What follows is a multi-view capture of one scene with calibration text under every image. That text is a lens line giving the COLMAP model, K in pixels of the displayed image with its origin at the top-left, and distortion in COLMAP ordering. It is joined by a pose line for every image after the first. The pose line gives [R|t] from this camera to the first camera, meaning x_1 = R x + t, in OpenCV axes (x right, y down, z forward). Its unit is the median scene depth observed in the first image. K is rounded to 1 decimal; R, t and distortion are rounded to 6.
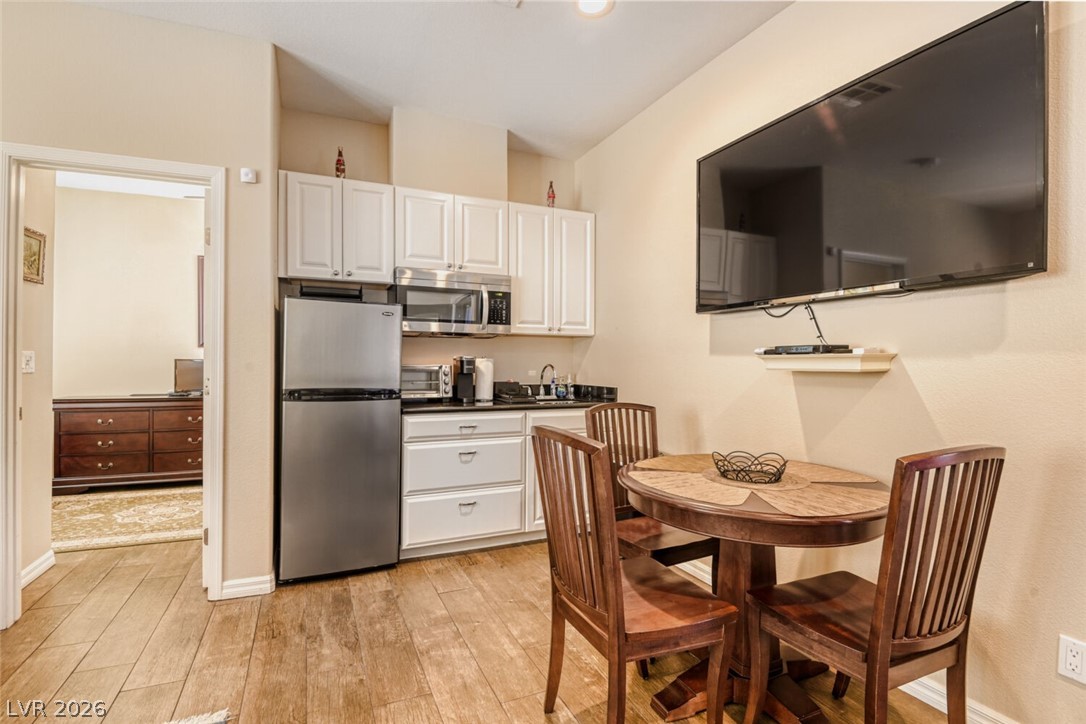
lens RADIAL K [[517.1, 0, 543.5], [0, 517.1, 365.1], [0, 0, 1]] dist [-0.001162, -0.000144]
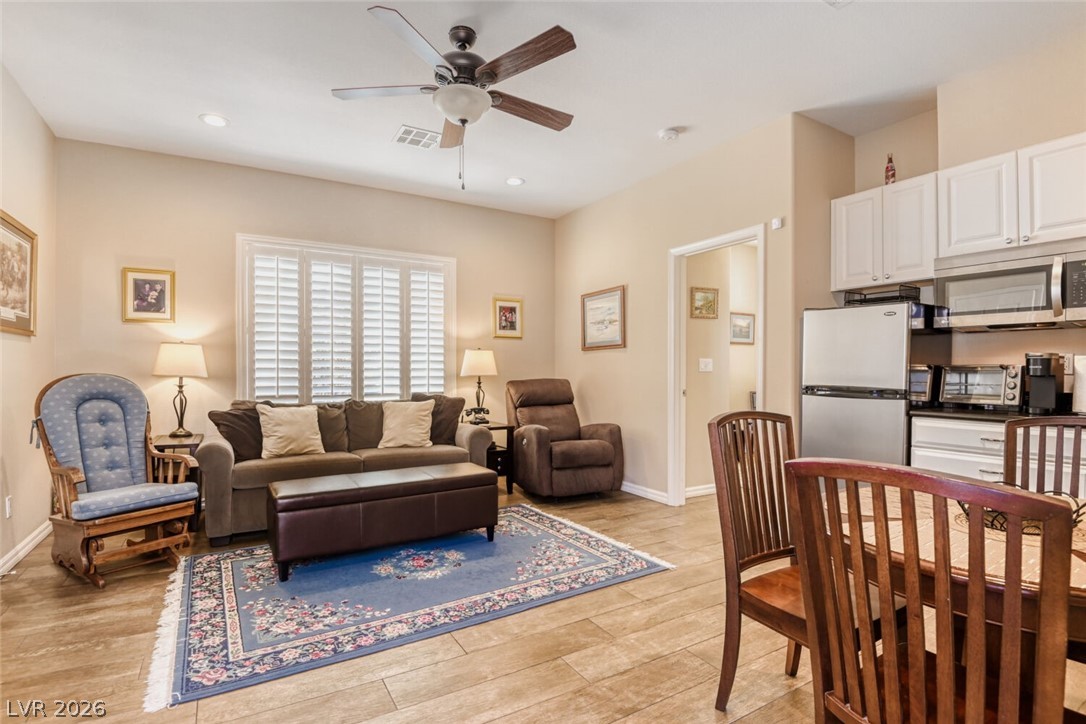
lens RADIAL K [[517.1, 0, 542.4], [0, 517.1, 364.8], [0, 0, 1]] dist [-0.001162, -0.000144]
pose [[0.129453, -0.005626, -0.991570, 0.540429], [0.000040, 0.999984, -0.005668, 0.004646], [0.991586, 0.000694, 0.129451, 0.181256]]
